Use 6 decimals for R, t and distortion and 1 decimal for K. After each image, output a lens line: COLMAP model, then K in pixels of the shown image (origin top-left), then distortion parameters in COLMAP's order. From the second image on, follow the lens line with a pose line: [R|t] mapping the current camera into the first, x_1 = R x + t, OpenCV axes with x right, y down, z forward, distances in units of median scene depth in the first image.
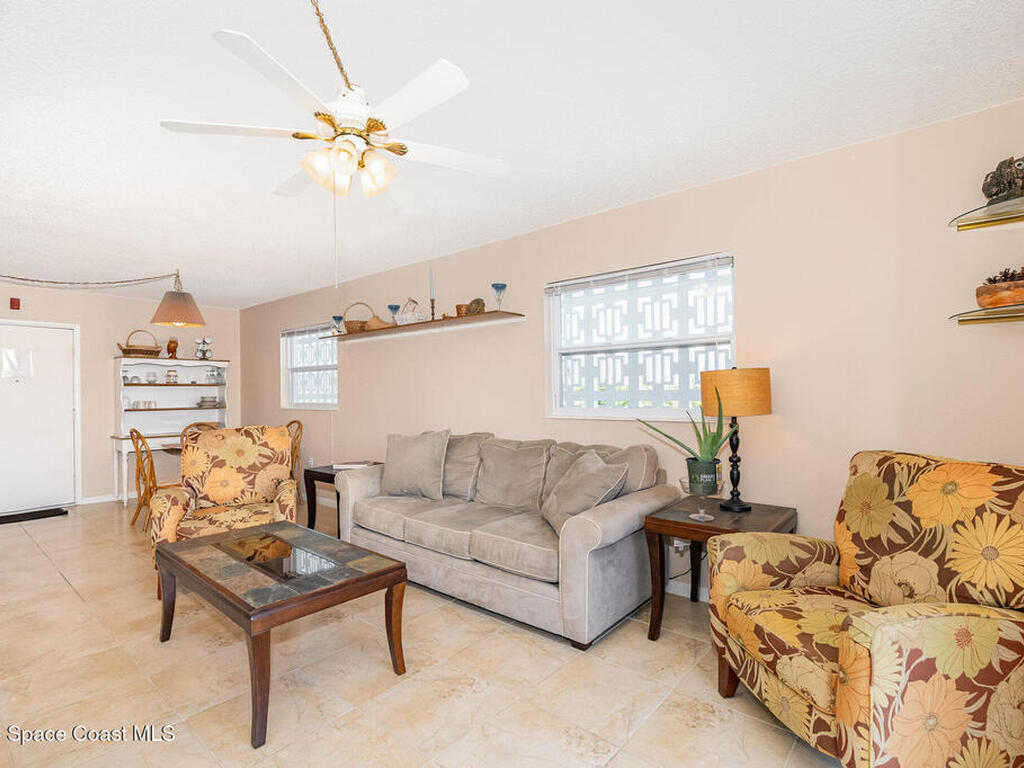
lens RADIAL K [[511.8, 0, 522.1], [0, 511.8, 387.5], [0, 0, 1]] dist [0.001284, 0.000325]
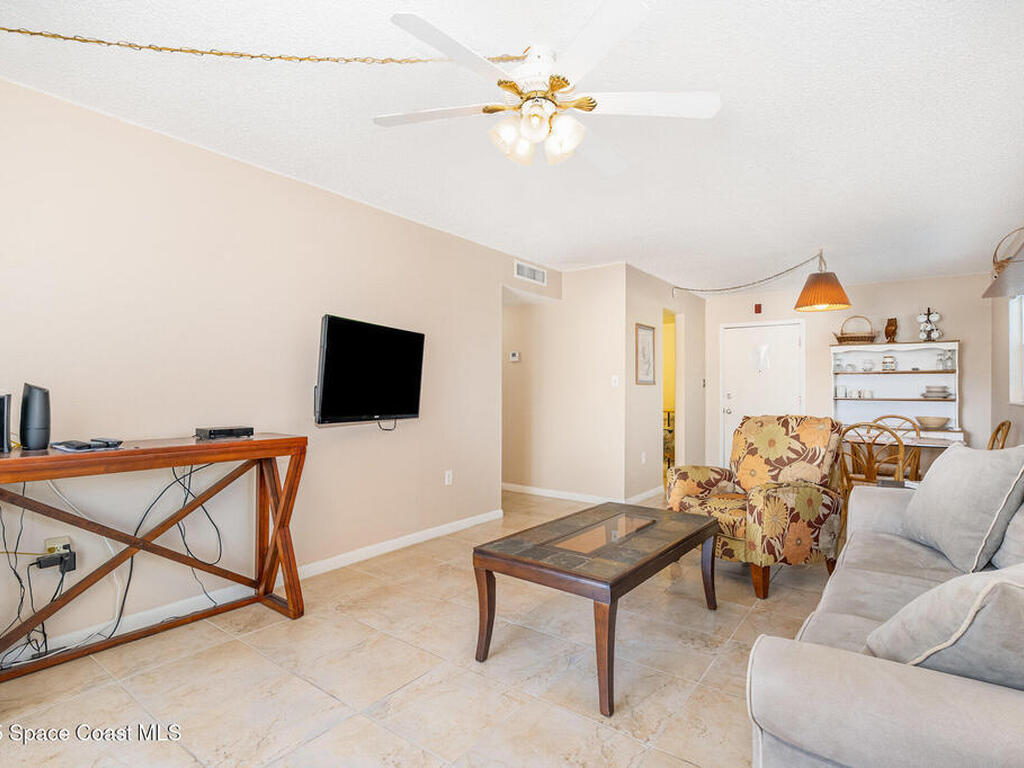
lens RADIAL K [[527.4, 0, 512.0], [0, 527.4, 384.0], [0, 0, 1]] dist [0.001621, 0.000170]
pose [[0.048832, 0.001852, -0.998805, 0.232717], [0.001783, 0.999997, 0.001941, 0.013390], [0.998805, -0.001876, 0.048829, 0.321491]]
